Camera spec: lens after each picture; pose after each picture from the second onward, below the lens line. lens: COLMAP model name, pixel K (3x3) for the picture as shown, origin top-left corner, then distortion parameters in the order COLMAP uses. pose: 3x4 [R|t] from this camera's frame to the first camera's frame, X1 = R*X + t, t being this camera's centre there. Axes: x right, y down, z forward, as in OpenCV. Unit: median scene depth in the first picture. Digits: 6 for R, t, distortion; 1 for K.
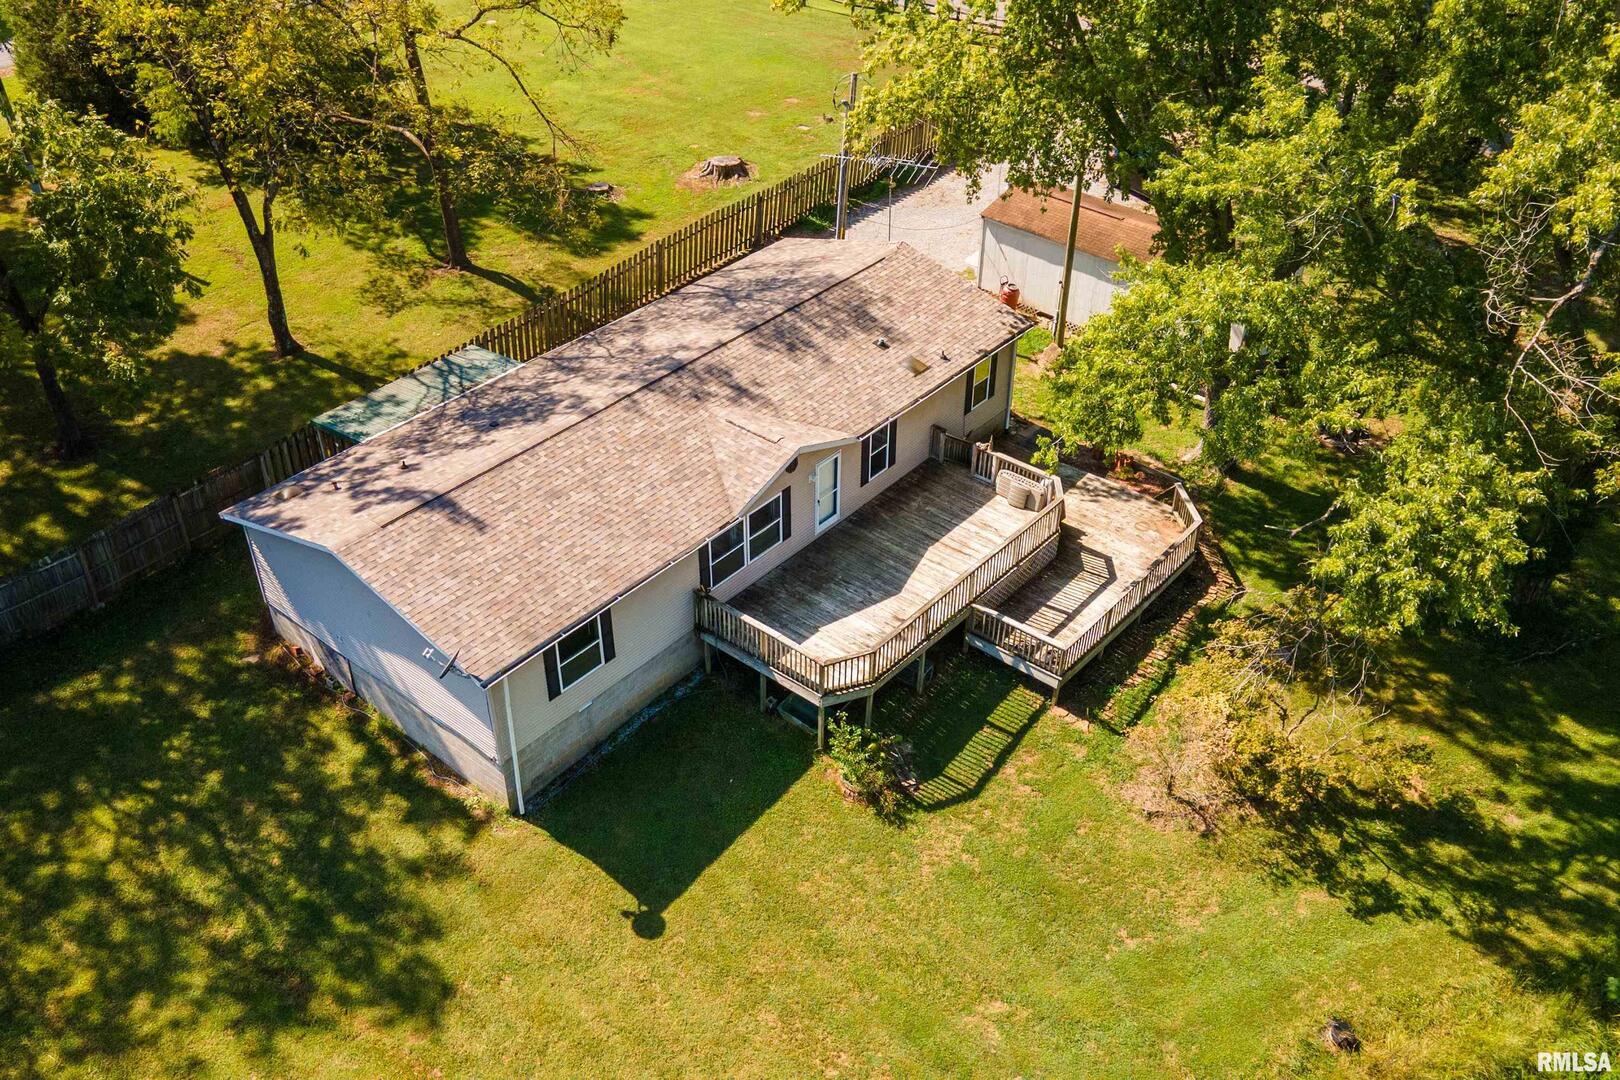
lens RADIAL K [[1417.2, 0, 810.0], [0, 1417.2, 540.0], [0, 0, 1]] dist [0.009347, 0.078990]
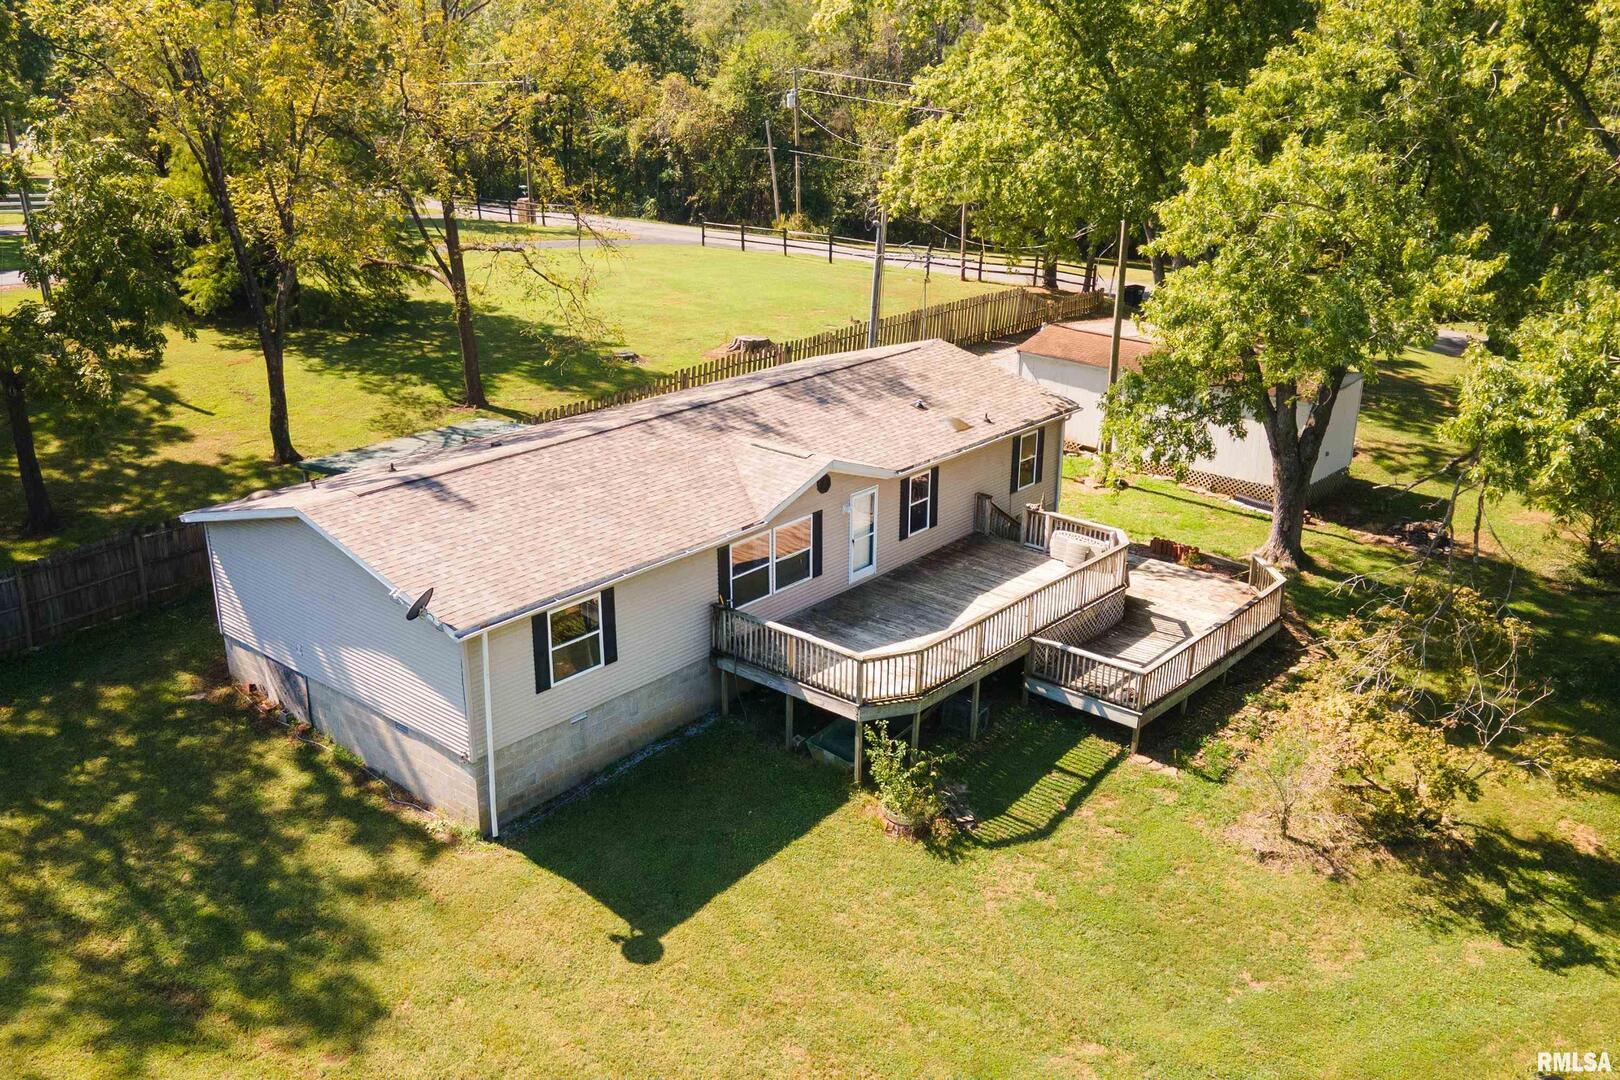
lens RADIAL K [[1417.2, 0, 810.0], [0, 1417.2, 540.0], [0, 0, 1]] dist [0.009347, 0.078990]
pose [[0.999895, 0.004162, -0.013906, -0.009829], [-0.007952, 0.958509, -0.284950, 0.255063], [0.012143, 0.285031, 0.958441, 0.164223]]
